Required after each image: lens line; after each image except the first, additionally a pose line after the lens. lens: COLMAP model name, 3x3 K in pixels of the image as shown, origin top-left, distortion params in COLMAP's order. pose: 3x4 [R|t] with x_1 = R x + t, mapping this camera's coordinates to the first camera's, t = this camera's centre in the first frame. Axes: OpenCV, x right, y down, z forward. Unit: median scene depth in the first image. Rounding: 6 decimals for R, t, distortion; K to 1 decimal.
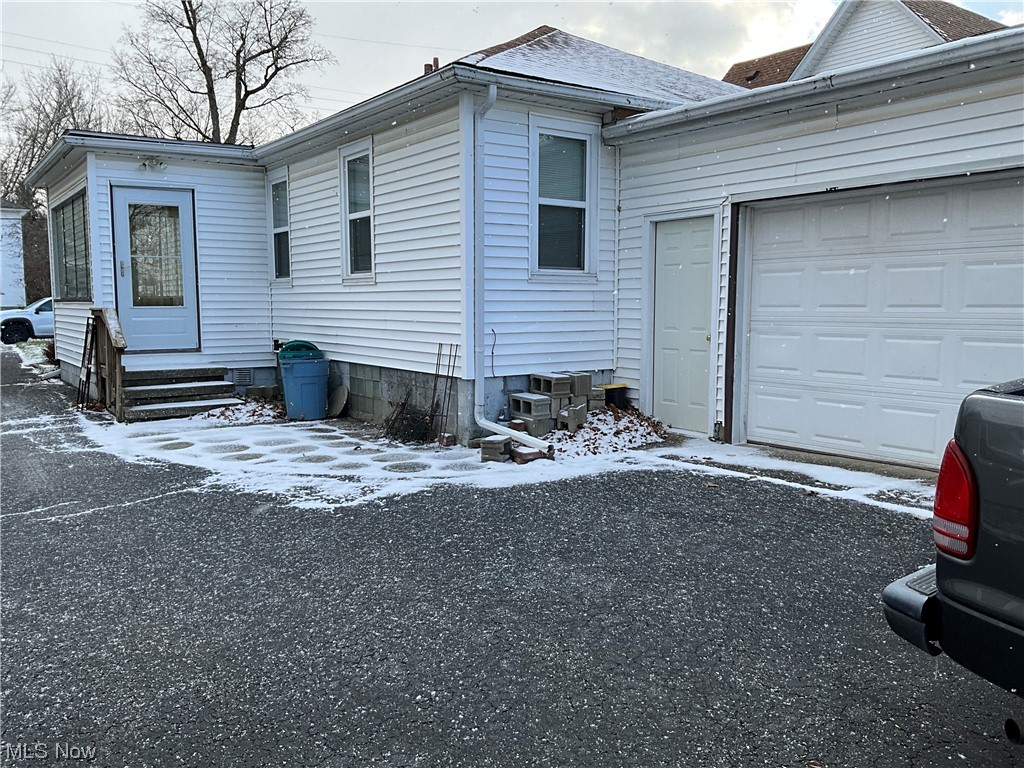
lens RADIAL K [[846.4, 0, 506.9], [0, 846.4, 394.3], [0, 0, 1]] dist [0.059278, -0.114656]
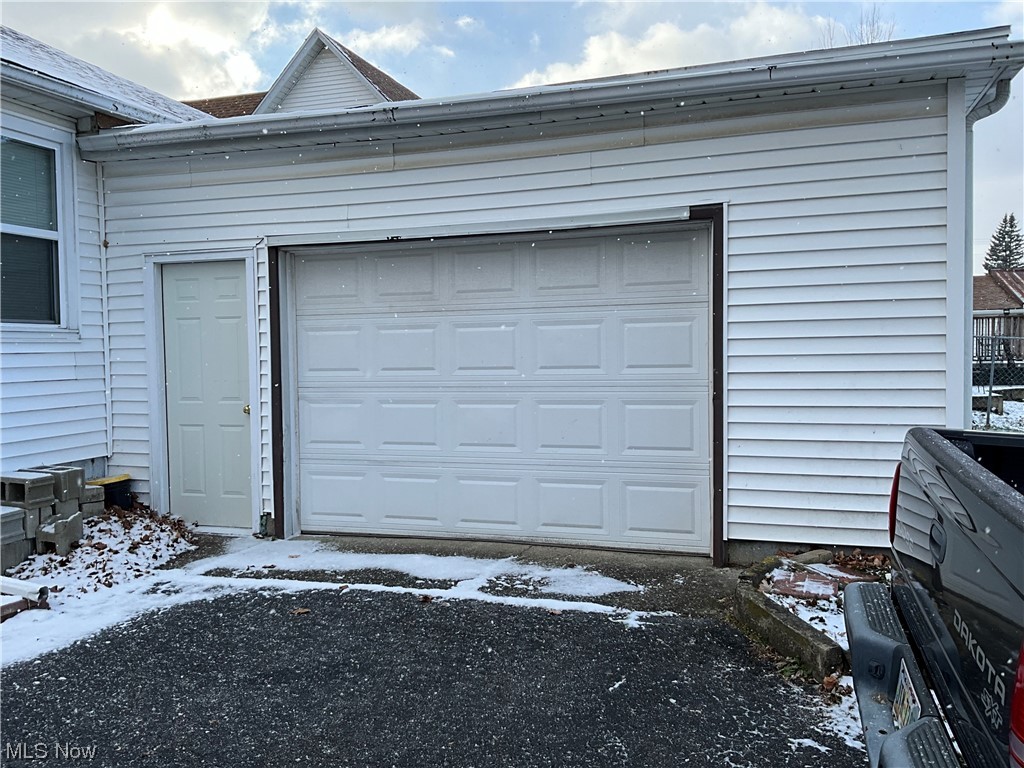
lens RADIAL K [[846.4, 0, 521.3], [0, 846.4, 385.2], [0, 0, 1]] dist [0.059278, -0.114656]
pose [[0.794189, -0.038170, 0.606471, -0.045251], [0.078708, 0.996080, -0.040379, -0.038117], [-0.602552, 0.079803, 0.794080, 0.208381]]
